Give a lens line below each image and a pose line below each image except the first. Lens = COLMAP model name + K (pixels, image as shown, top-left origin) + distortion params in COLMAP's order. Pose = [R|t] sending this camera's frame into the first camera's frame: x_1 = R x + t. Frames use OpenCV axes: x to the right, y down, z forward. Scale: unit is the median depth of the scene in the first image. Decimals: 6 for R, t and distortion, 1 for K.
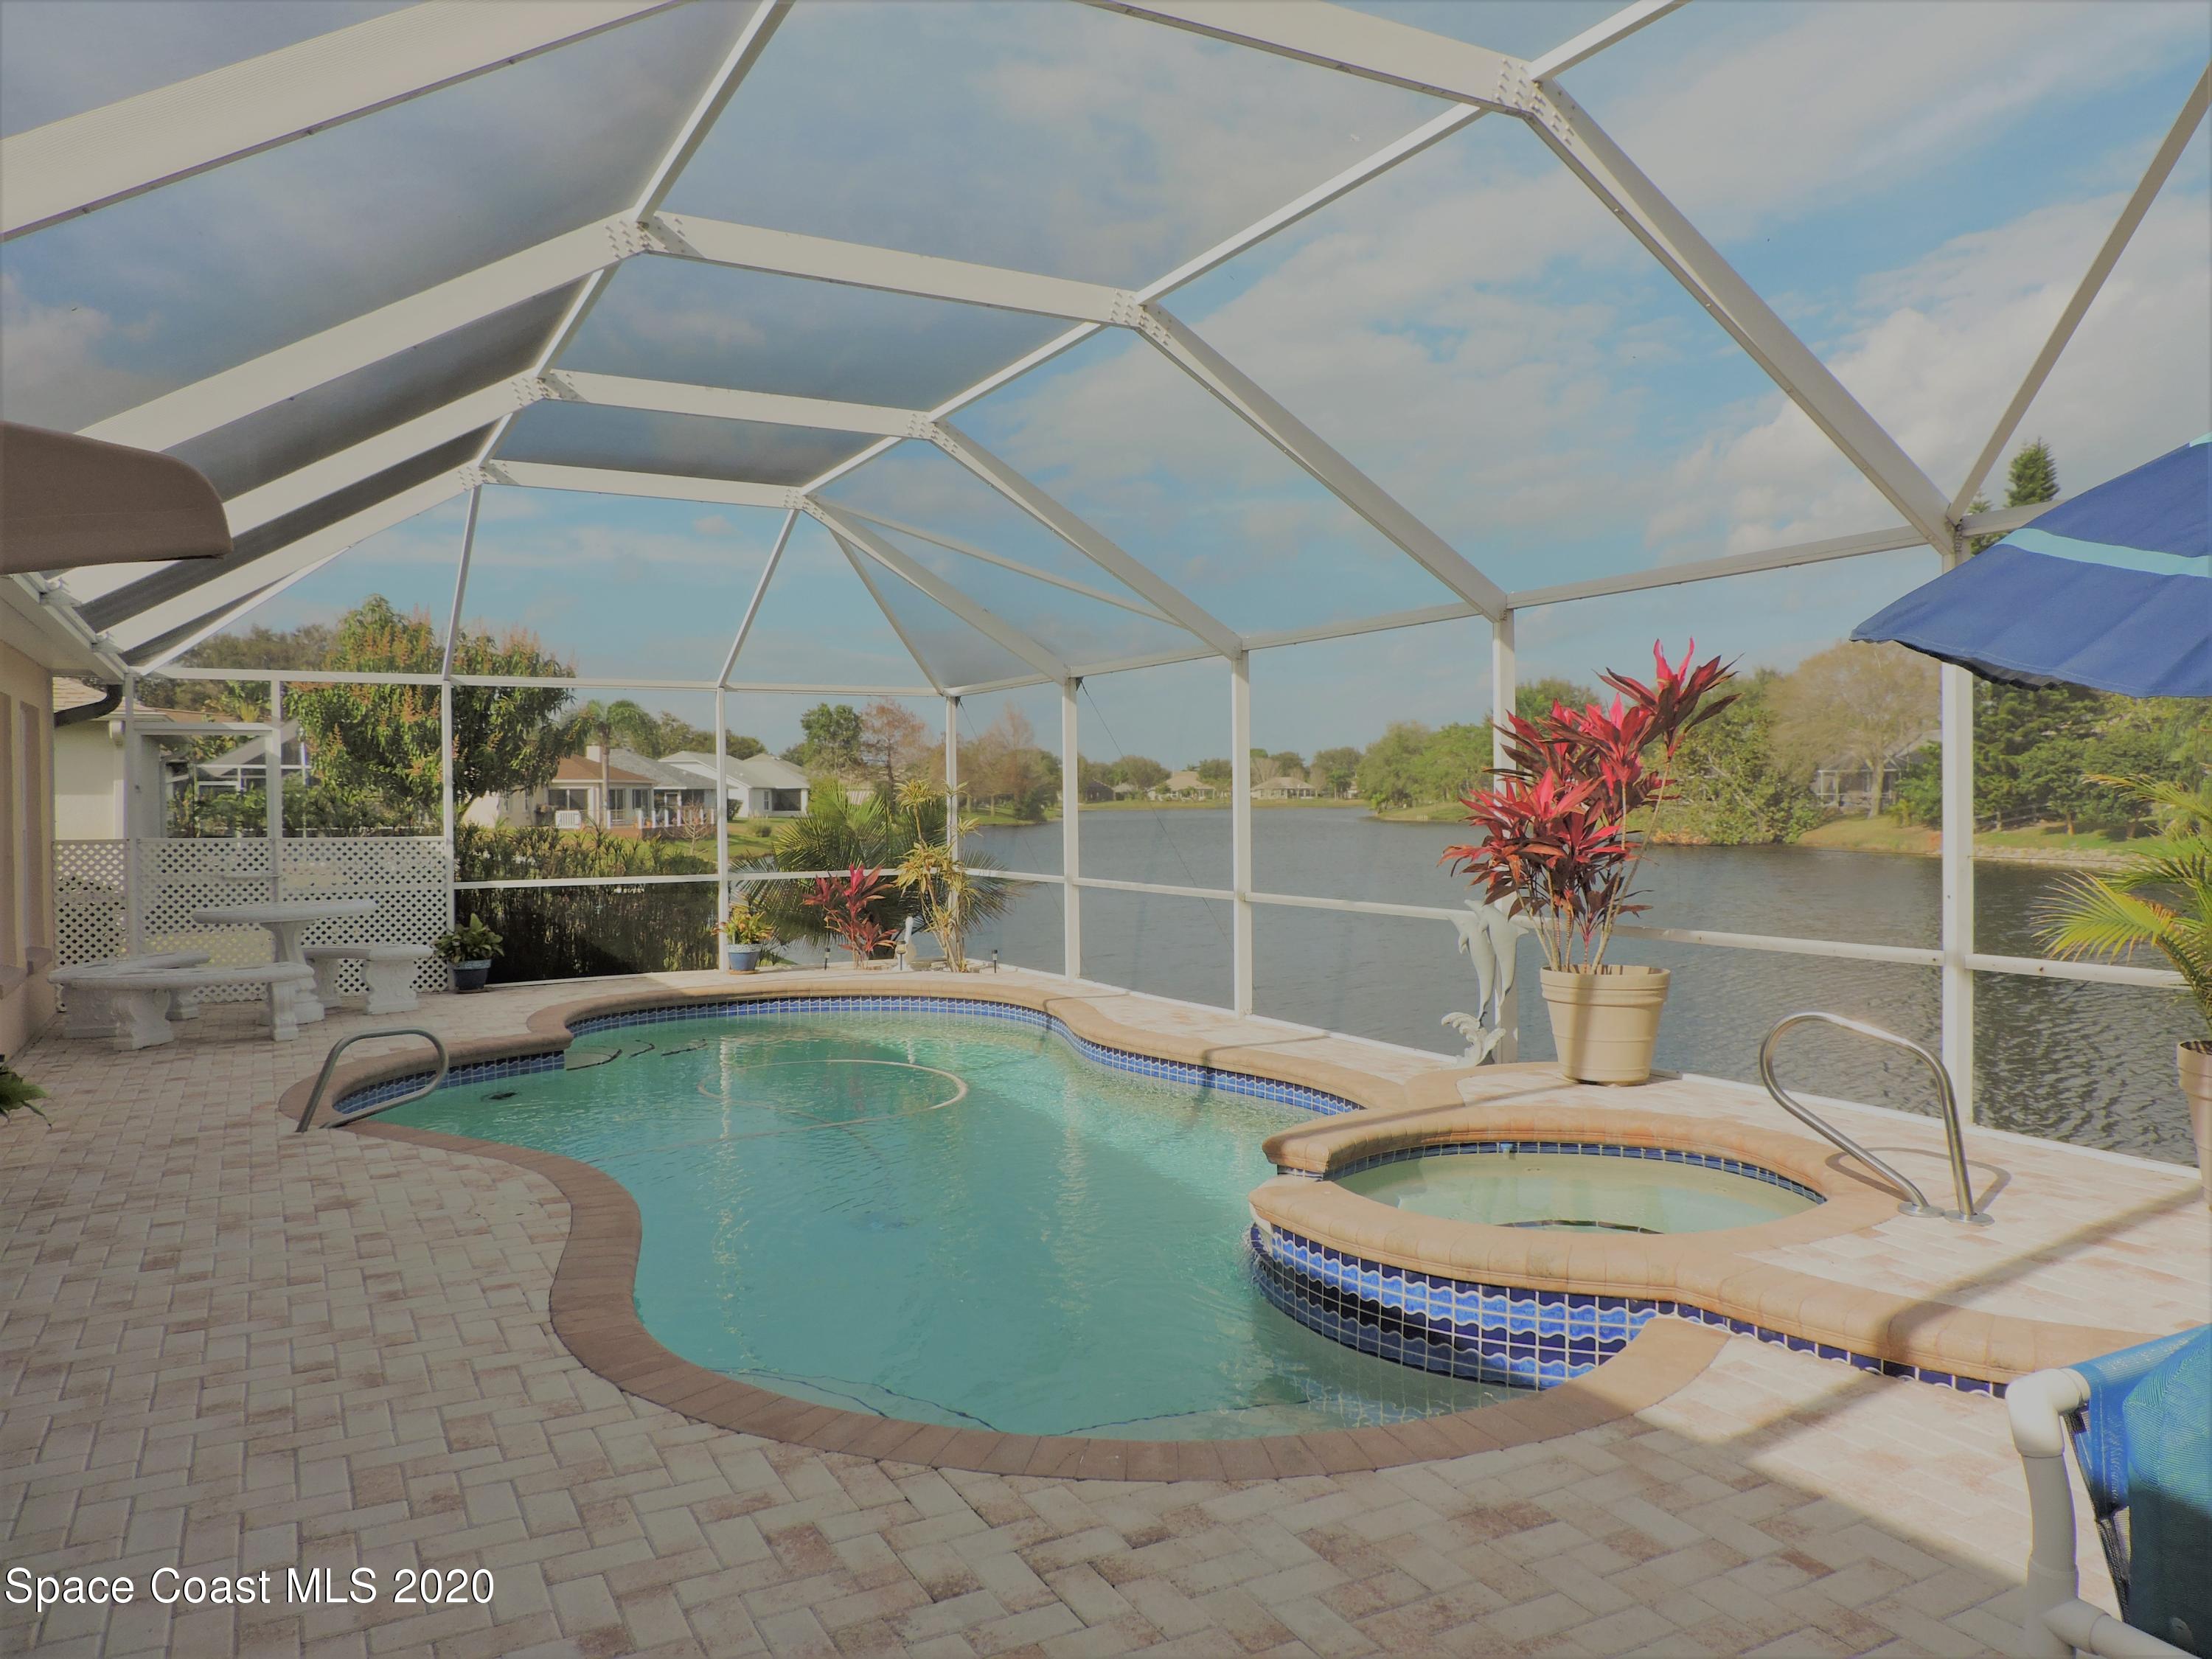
lens RADIAL K [[1567.1, 0, 1101.1], [0, 1567.1, 824.4], [0, 0, 1]] dist [-0.027503, -0.002093]
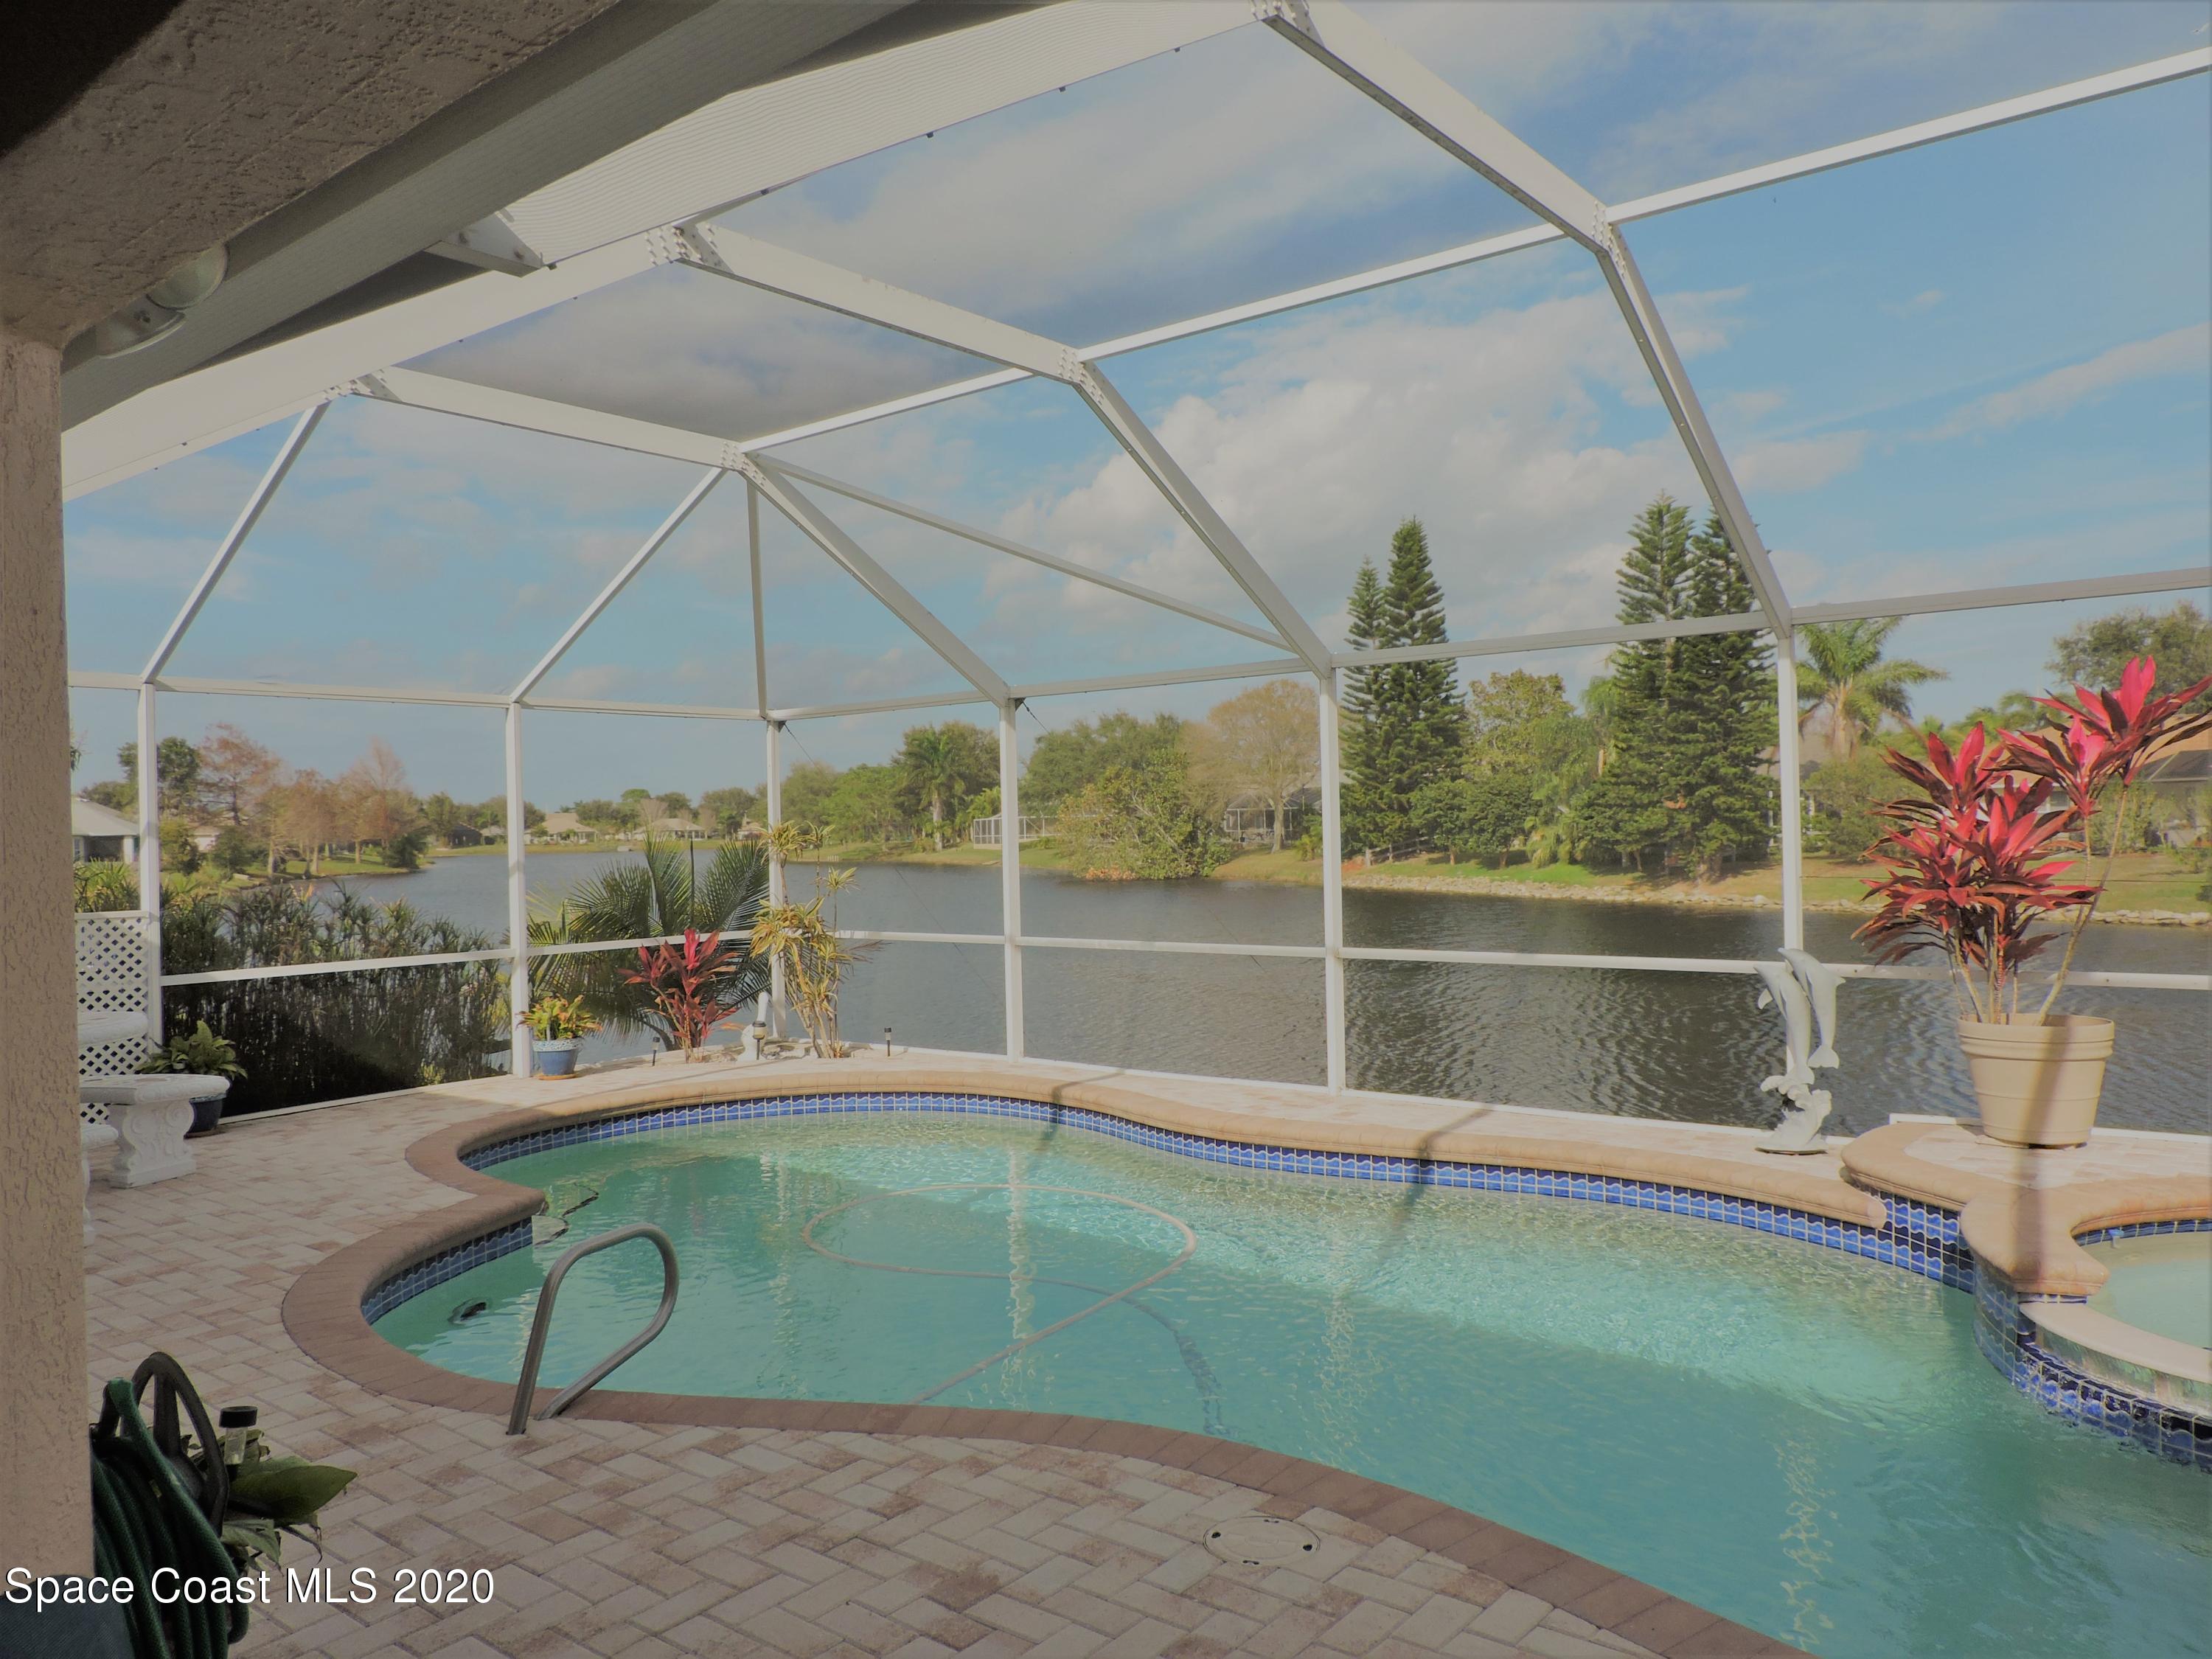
lens RADIAL K [[1569.5, 0, 1114.5], [0, 1569.5, 825.5], [0, 0, 1]] dist [-0.028039, 0.011659]
pose [[0.919967, -0.007687, 0.391919, -0.333881], [0.017596, 0.999610, -0.021697, -0.007096], [-0.391600, 0.026857, 0.919744, 0.233593]]
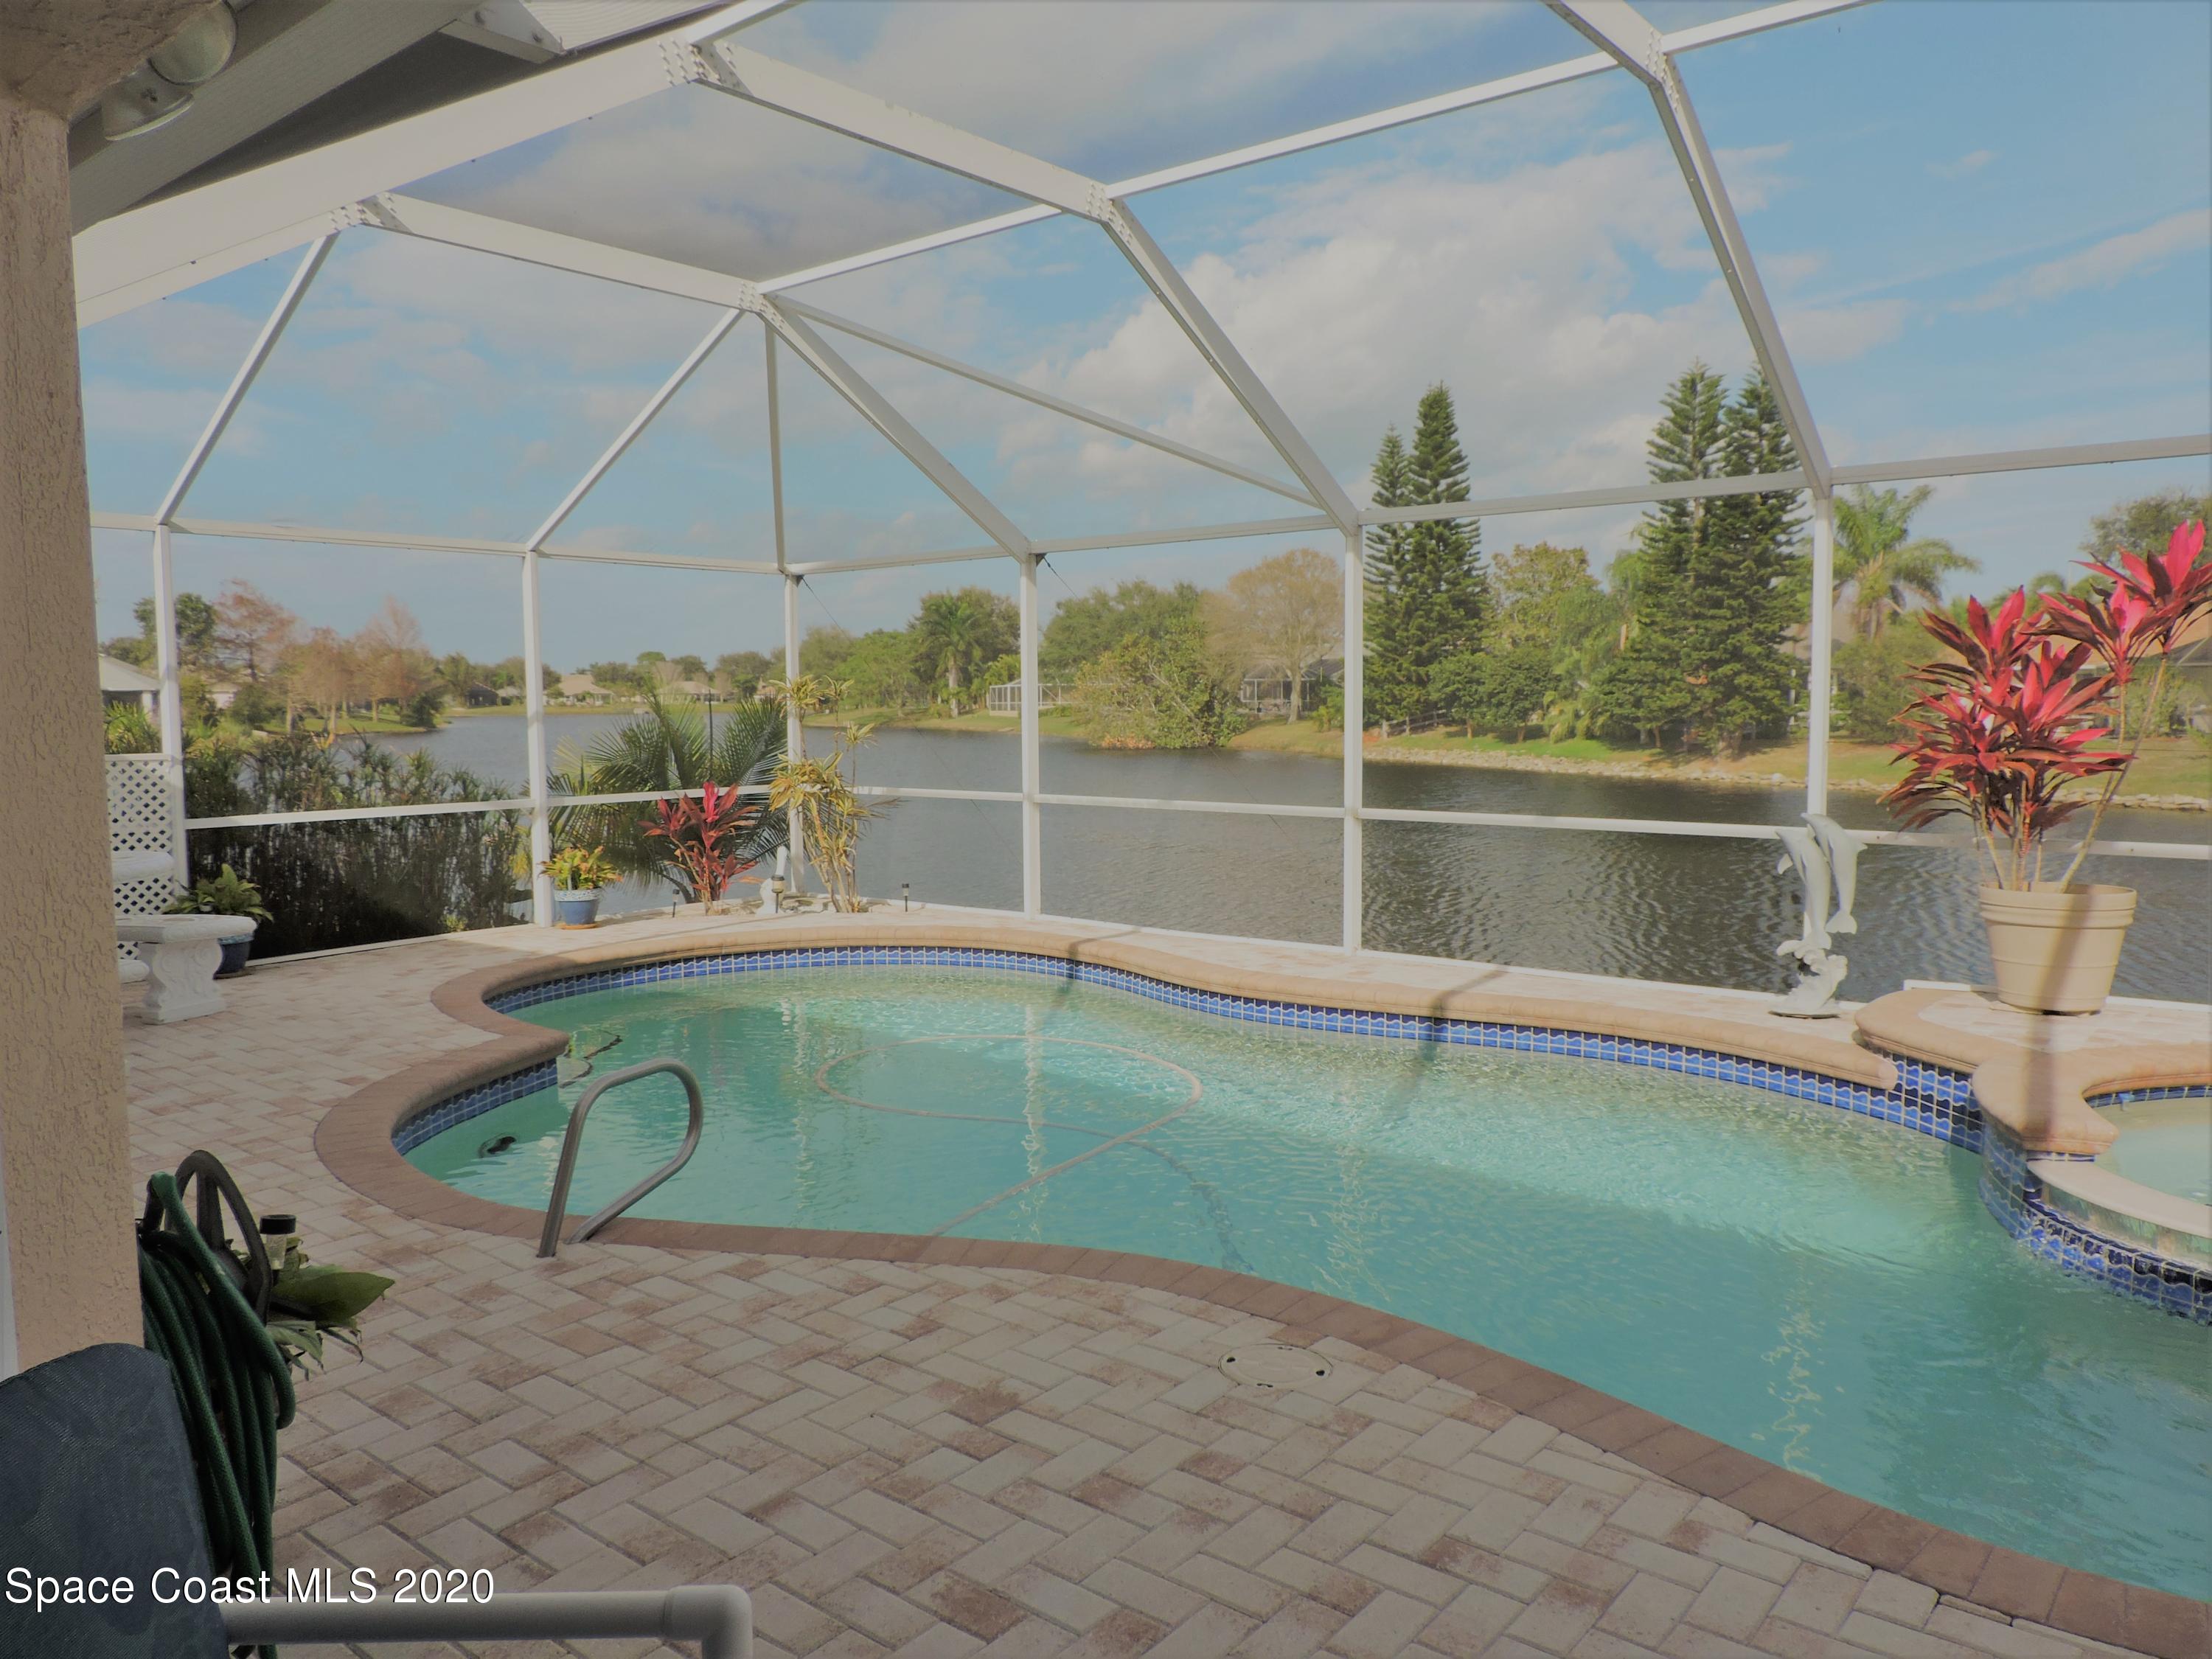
lens RADIAL K [[1569.5, 0, 1114.5], [0, 1569.5, 825.5], [0, 0, 1]] dist [-0.028039, 0.011659]
pose [[0.923912, -0.025842, 0.381731, -0.335219], [0.002681, 0.998129, 0.061081, -0.000767], [-0.382595, -0.055410, 0.922253, 0.236485]]
